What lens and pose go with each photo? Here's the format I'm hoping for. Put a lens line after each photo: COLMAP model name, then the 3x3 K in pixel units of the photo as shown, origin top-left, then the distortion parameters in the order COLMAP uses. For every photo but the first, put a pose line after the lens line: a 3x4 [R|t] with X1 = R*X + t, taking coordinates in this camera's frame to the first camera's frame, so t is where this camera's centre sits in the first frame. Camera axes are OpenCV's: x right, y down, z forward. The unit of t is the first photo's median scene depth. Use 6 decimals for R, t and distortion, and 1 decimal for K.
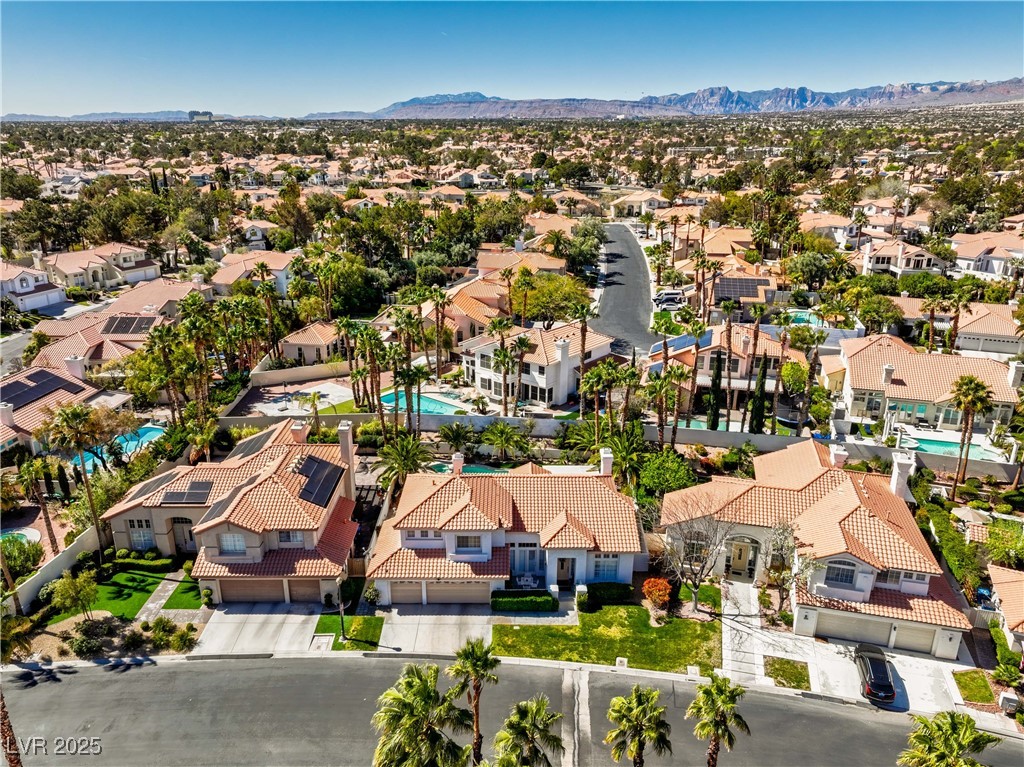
lens RADIAL K [[721.6, 0, 514.0], [0, 721.6, 383.3], [0, 0, 1]] dist [0.004034, 0.009571]
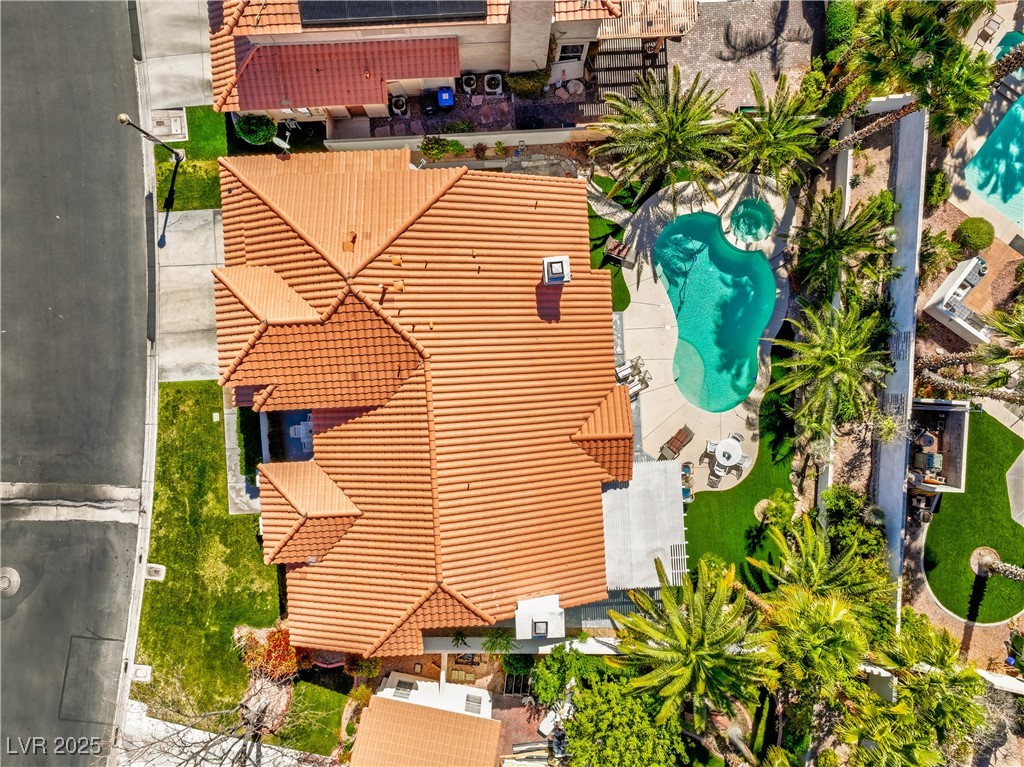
lens RADIAL K [[721.6, 0, 513.2], [0, 721.6, 384.4], [0, 0, 1]] dist [0.004034, 0.009571]
pose [[0.044478, 0.999009, 0.001700, -0.014366], [-0.334616, 0.013295, 0.942261, -0.341317], [0.941304, -0.042478, 0.334876, 0.985424]]
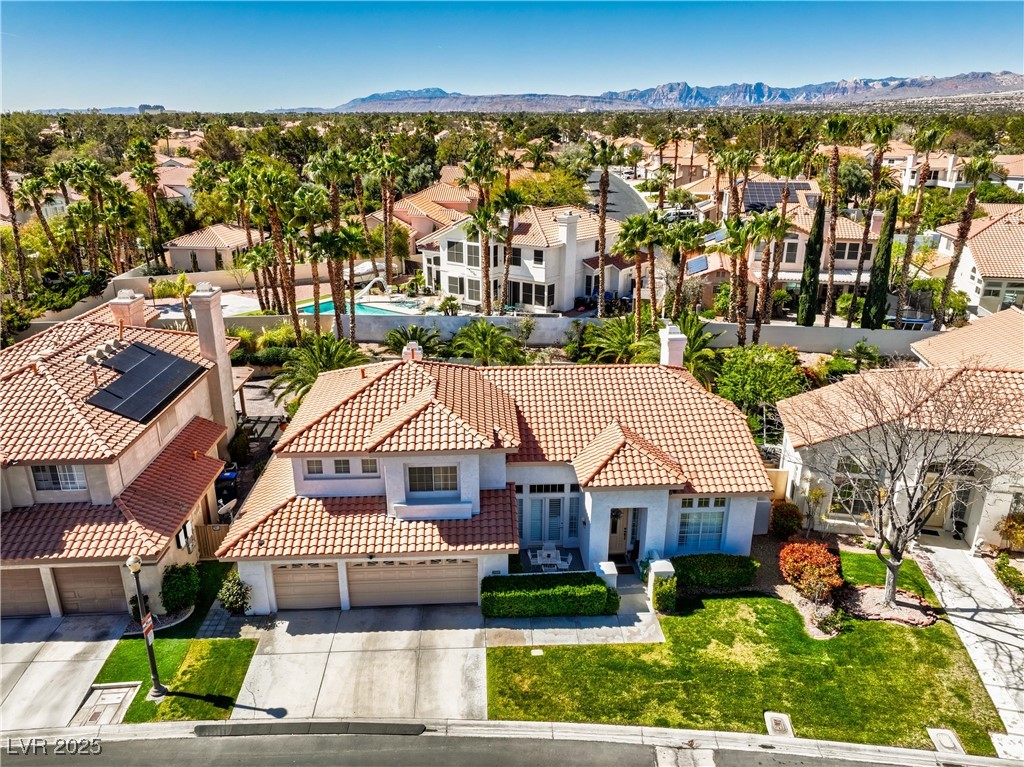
lens RADIAL K [[721.6, 0, 514.6], [0, 721.6, 385.5], [0, 0, 1]] dist [0.004034, 0.009571]
pose [[0.998700, -0.019620, 0.047042, -0.028992], [0.019249, 0.999780, 0.008336, 0.151096], [-0.047195, -0.007420, 0.998858, 0.502255]]
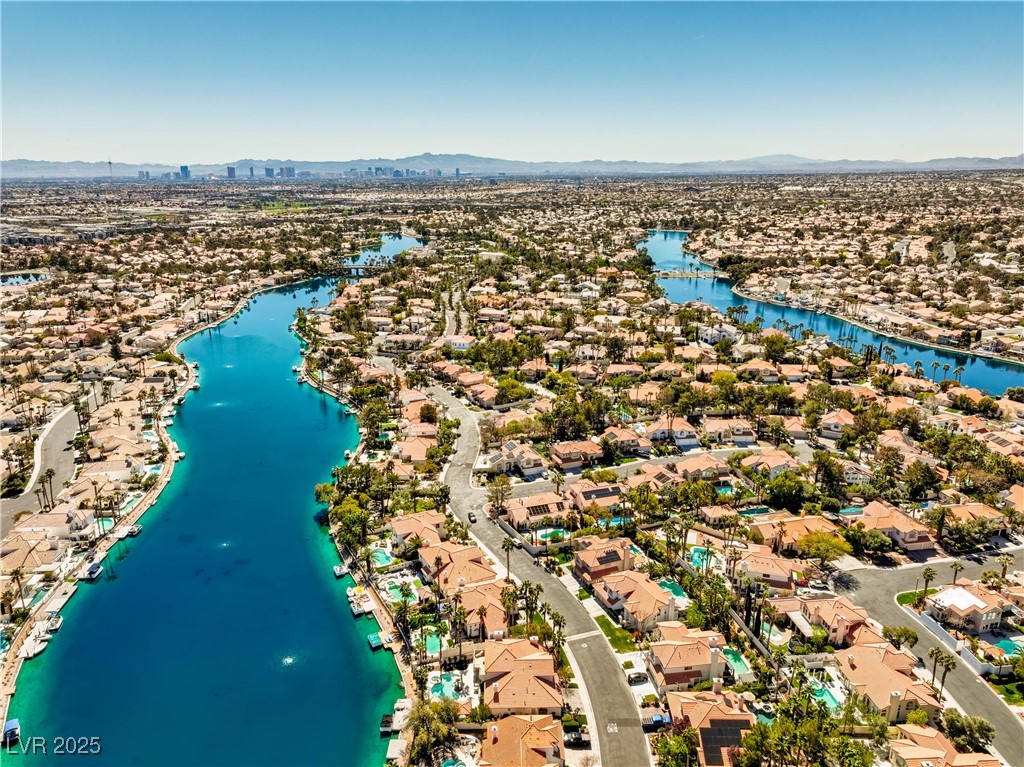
lens RADIAL K [[721.6, 0, 510.4], [0, 721.6, 380.9], [0, 0, 1]] dist [0.004034, 0.009571]
pose [[0.390466, 0.256953, -0.884031, 2.571141], [-0.303044, 0.942617, 0.140132, -1.084595], [0.869311, 0.213183, 0.445928, -1.212186]]
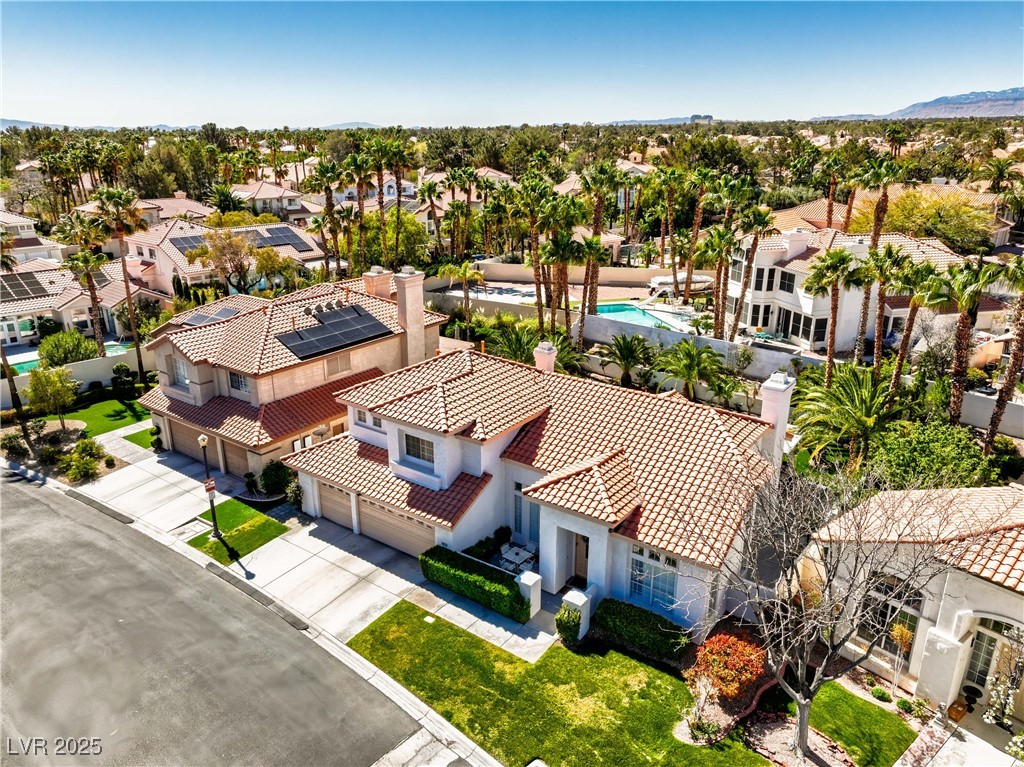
lens RADIAL K [[721.6, 0, 513.9], [0, 721.6, 384.7], [0, 0, 1]] dist [0.004034, 0.009571]
pose [[0.808762, 0.189502, -0.556771, 0.300642], [-0.191591, 0.979920, 0.055222, 0.122331], [0.556055, 0.062011, 0.828829, 0.556776]]
